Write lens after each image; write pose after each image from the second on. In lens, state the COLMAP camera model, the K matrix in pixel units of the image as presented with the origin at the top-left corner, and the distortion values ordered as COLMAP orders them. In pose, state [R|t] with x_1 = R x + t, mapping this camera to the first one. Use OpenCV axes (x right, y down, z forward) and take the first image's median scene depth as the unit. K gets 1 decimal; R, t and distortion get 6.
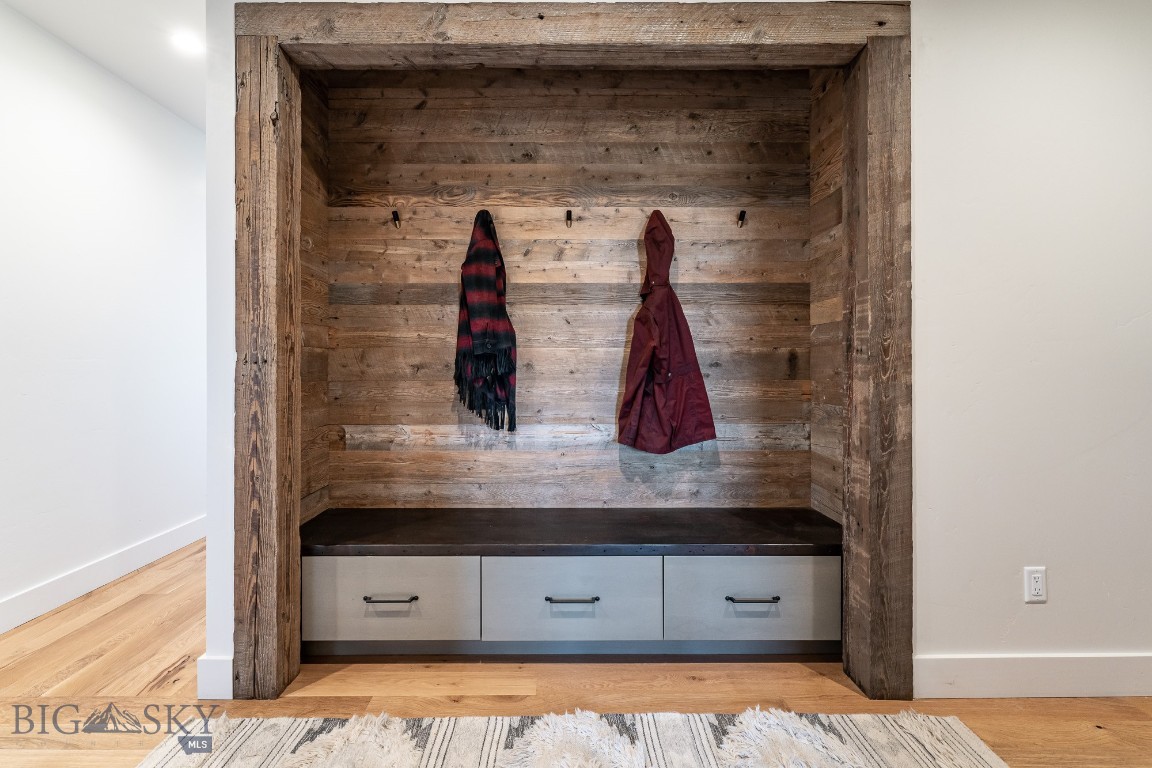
lens RADIAL K [[473.4, 0, 573.3], [0, 473.4, 363.7], [0, 0, 1]] dist [0.001299, 0.000031]
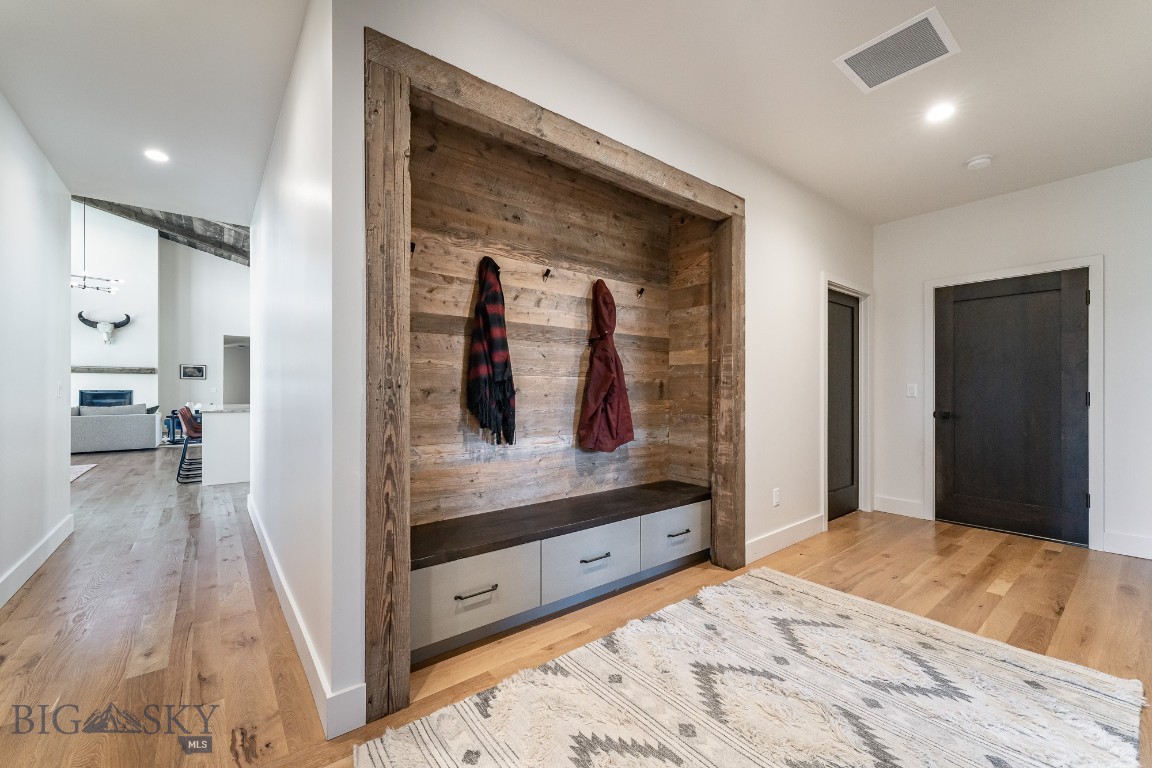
lens RADIAL K [[460.9, 0, 573.1], [0, 460.9, 387.5], [0, 0, 1]] dist [-0.000510, 0.000137]
pose [[0.787582, 0.005391, 0.616186, -0.724396], [-0.005580, 0.999983, -0.001617, -0.002157], [-0.616185, -0.002165, 0.787599, -0.023938]]
